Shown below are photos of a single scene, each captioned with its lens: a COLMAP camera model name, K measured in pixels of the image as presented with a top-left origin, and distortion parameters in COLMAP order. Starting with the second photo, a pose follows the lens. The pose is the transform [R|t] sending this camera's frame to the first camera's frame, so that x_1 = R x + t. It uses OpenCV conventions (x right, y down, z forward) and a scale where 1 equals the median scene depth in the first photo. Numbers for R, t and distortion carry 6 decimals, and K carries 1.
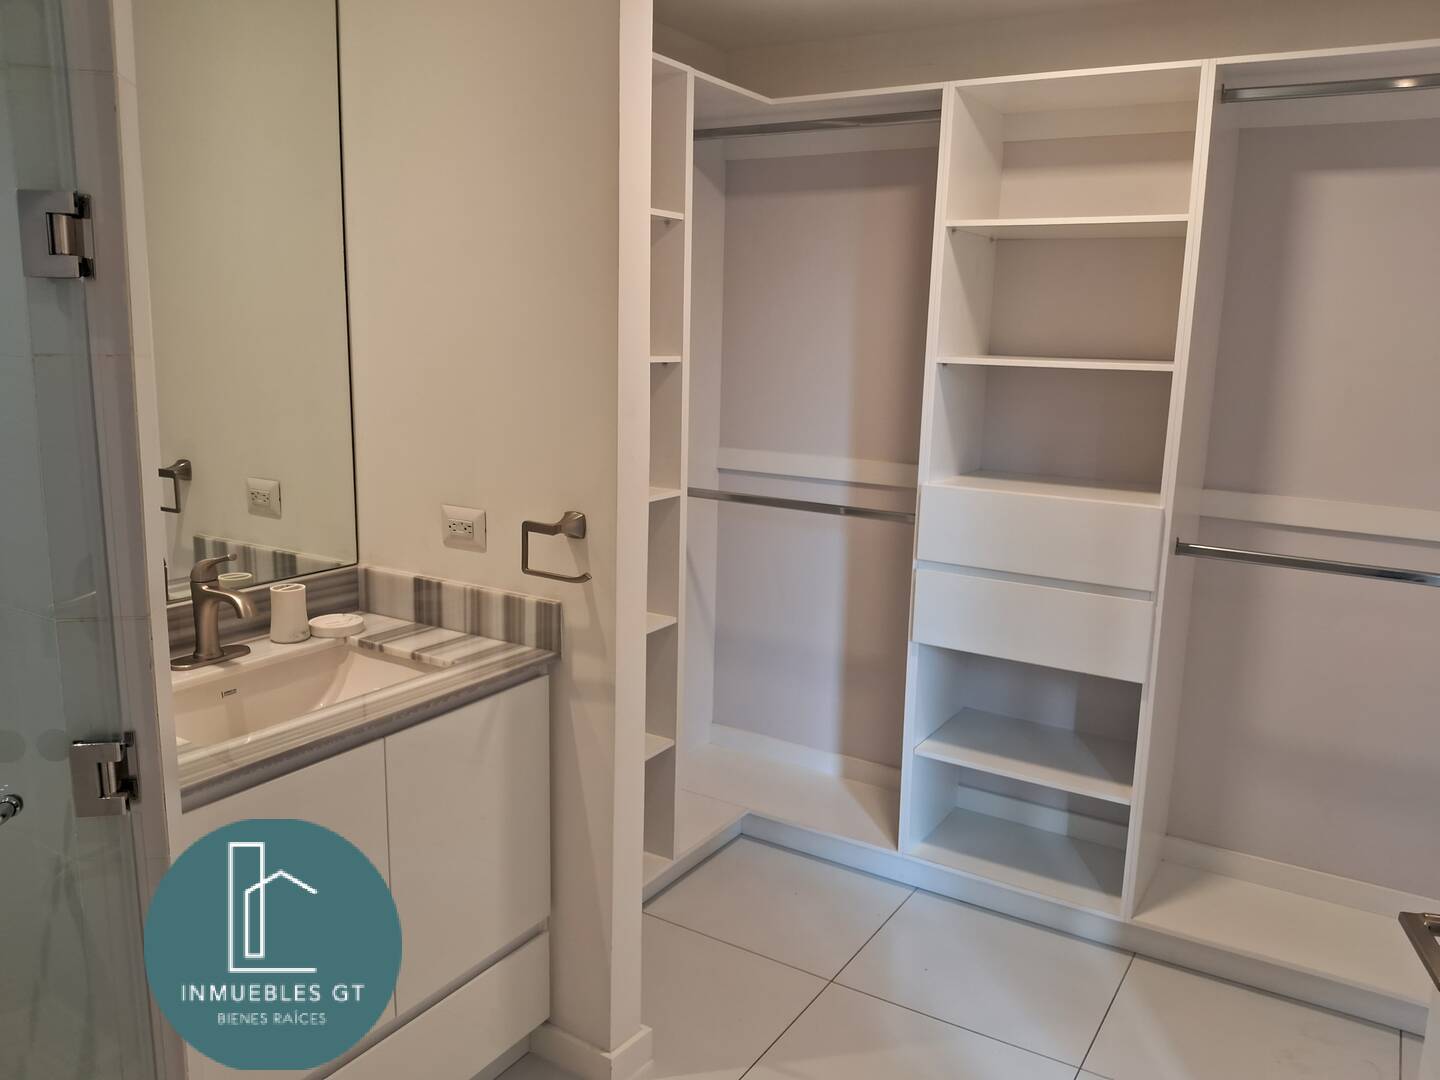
lens RADIAL K [[1118.8, 0, 723.1], [0, 1118.8, 536.5], [0, 0, 1]] dist [0.057034, -0.028461]
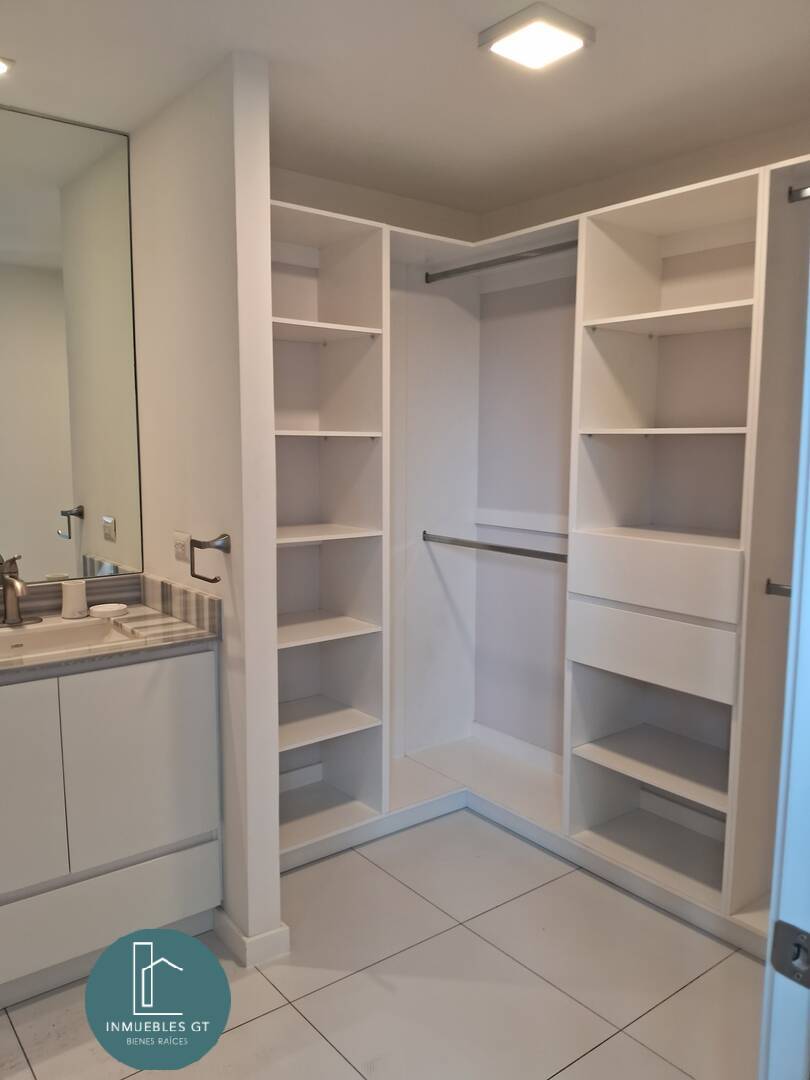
lens RADIAL K [[839.1, 0, 407.5], [0, 839.1, 543.2], [0, 0, 1]] dist [0.057034, -0.028461]
pose [[0.938602, 0.022160, -0.344288, 0.361910], [-0.045787, 0.997109, -0.060645, 0.034878], [0.341949, 0.072686, 0.936903, 0.069805]]
